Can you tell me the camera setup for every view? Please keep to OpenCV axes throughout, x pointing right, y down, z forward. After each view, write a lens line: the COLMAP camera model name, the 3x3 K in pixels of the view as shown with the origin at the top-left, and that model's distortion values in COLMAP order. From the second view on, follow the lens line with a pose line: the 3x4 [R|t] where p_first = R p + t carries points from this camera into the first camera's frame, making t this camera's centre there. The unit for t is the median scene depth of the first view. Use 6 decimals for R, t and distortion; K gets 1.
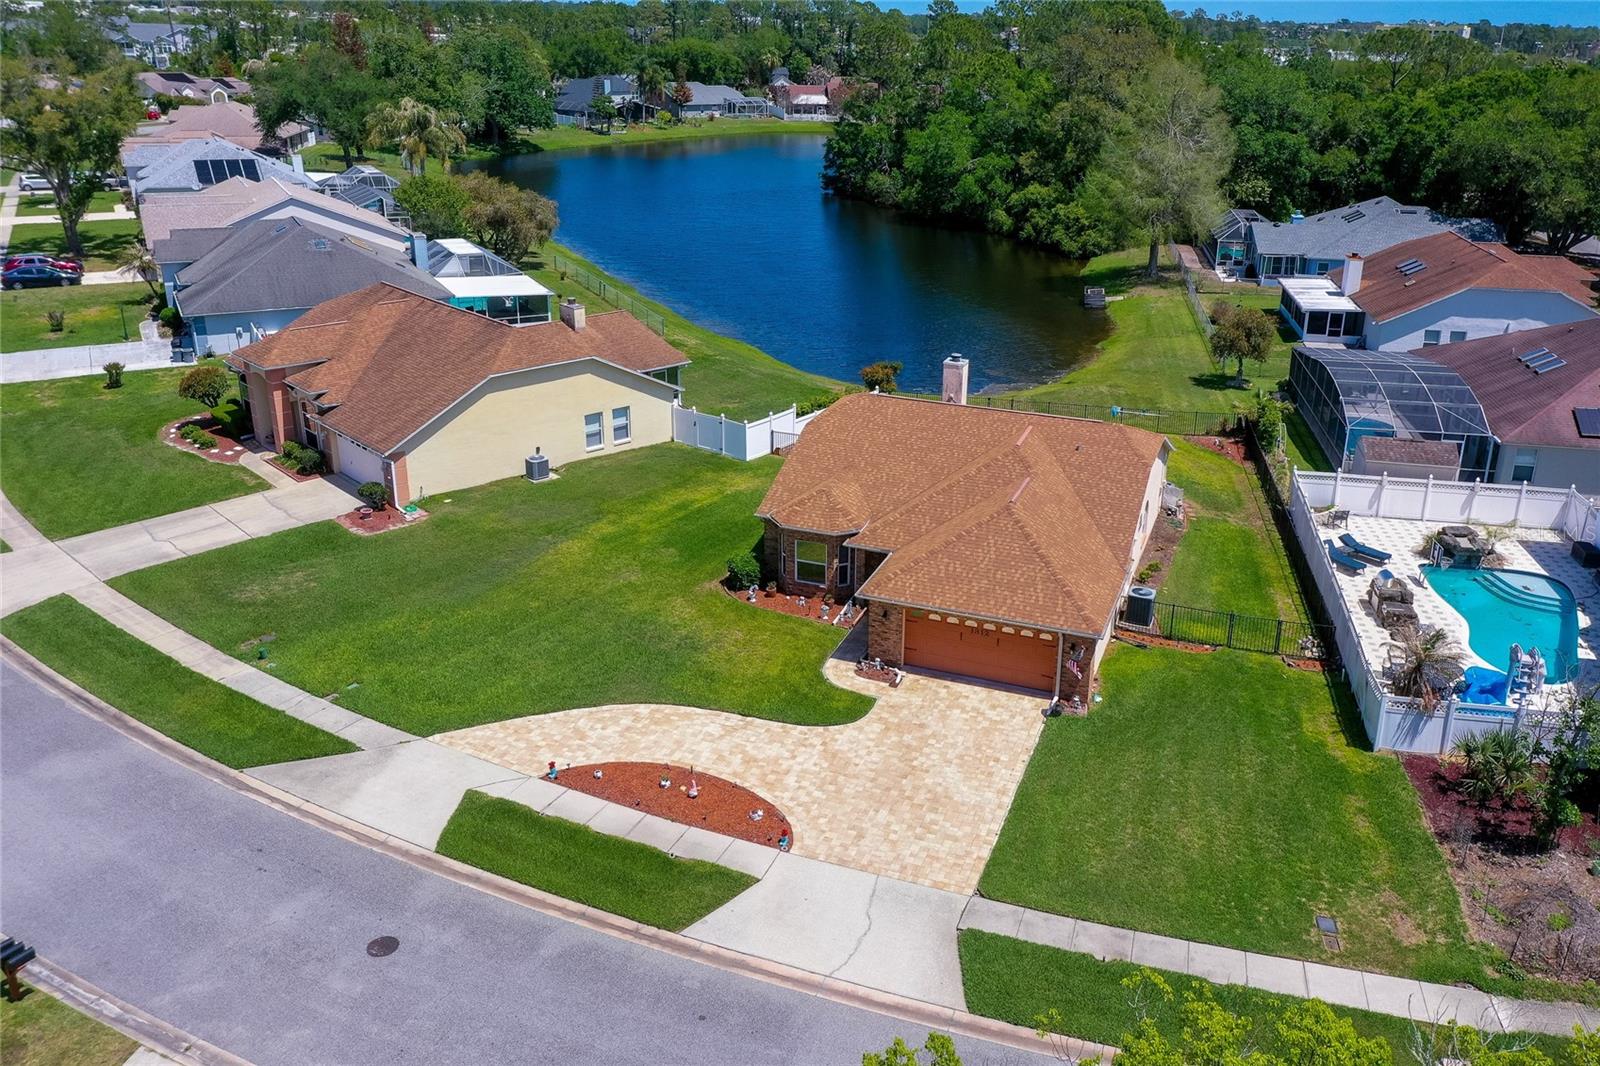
lens RADIAL K [[1317.0, 0, 812.6], [0, 1317.0, 532.6], [0, 0, 1]] dist [0.039763, -0.006065]
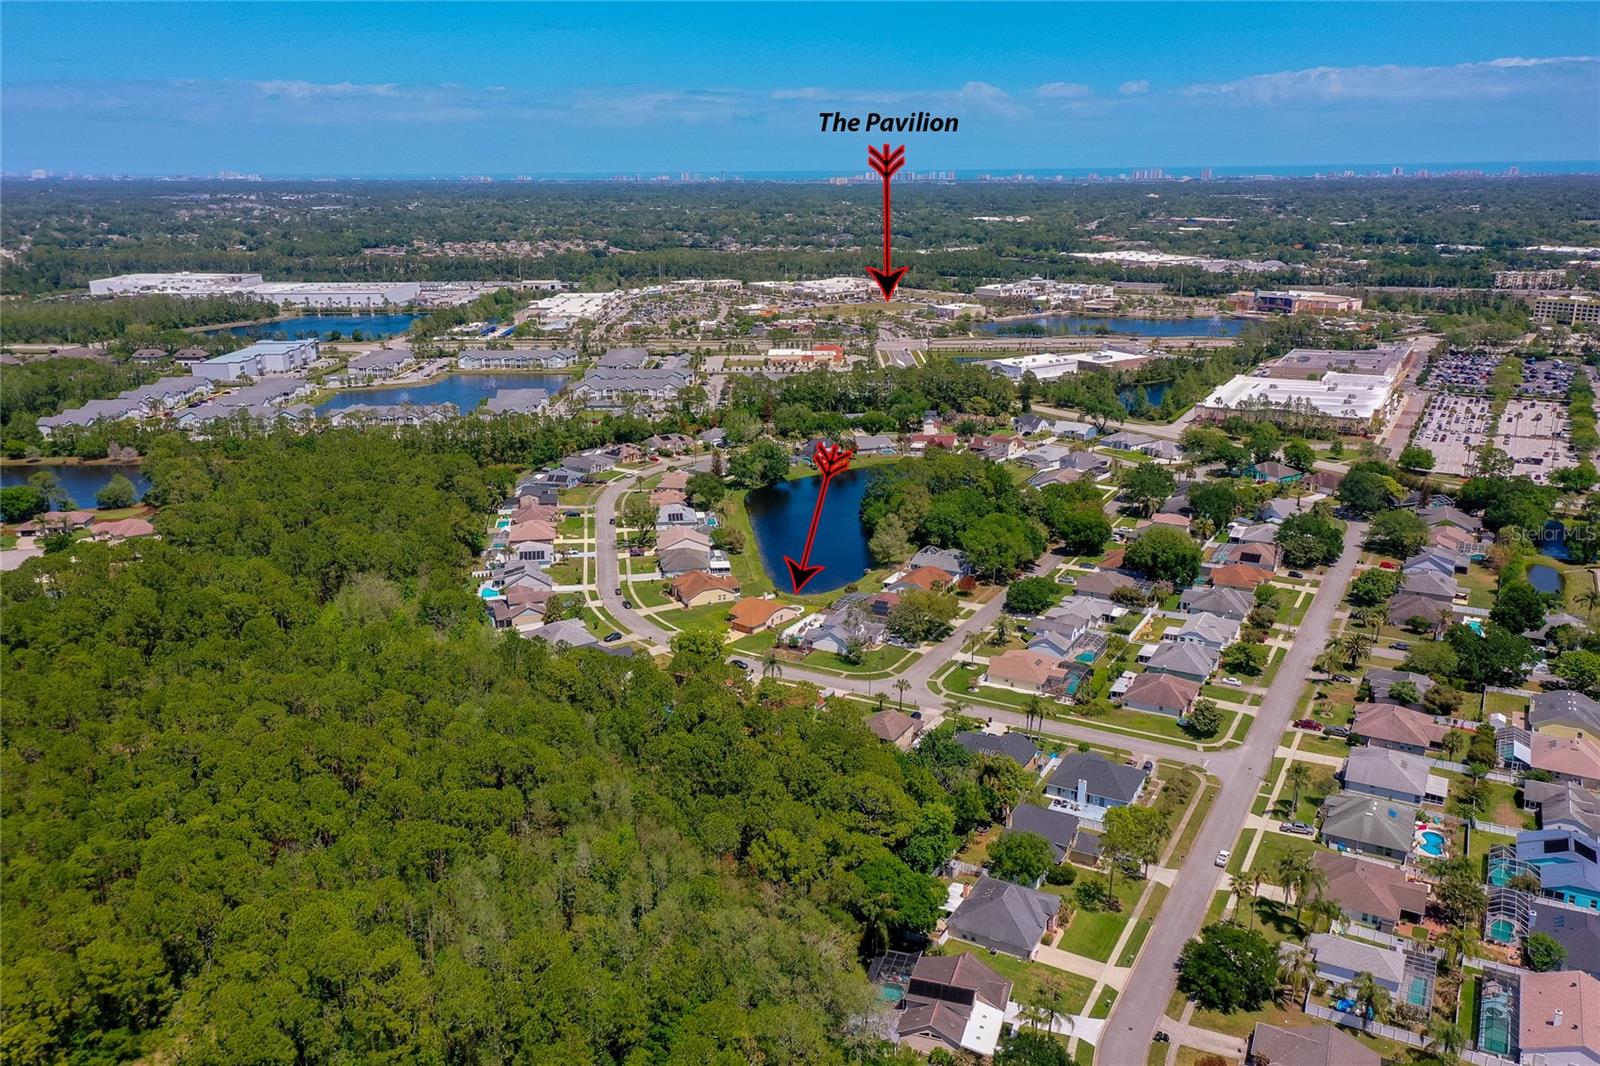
lens RADIAL K [[1249.9, 0, 800.0], [0, 1249.9, 533.0], [0, 0, 1]] dist [0.040892, 0.009627]
pose [[0.950442, 0.071733, -0.302512, 1.651566], [-0.099433, 0.992048, -0.077161, 0.033336], [0.294571, 0.103417, 0.950017, -3.843337]]
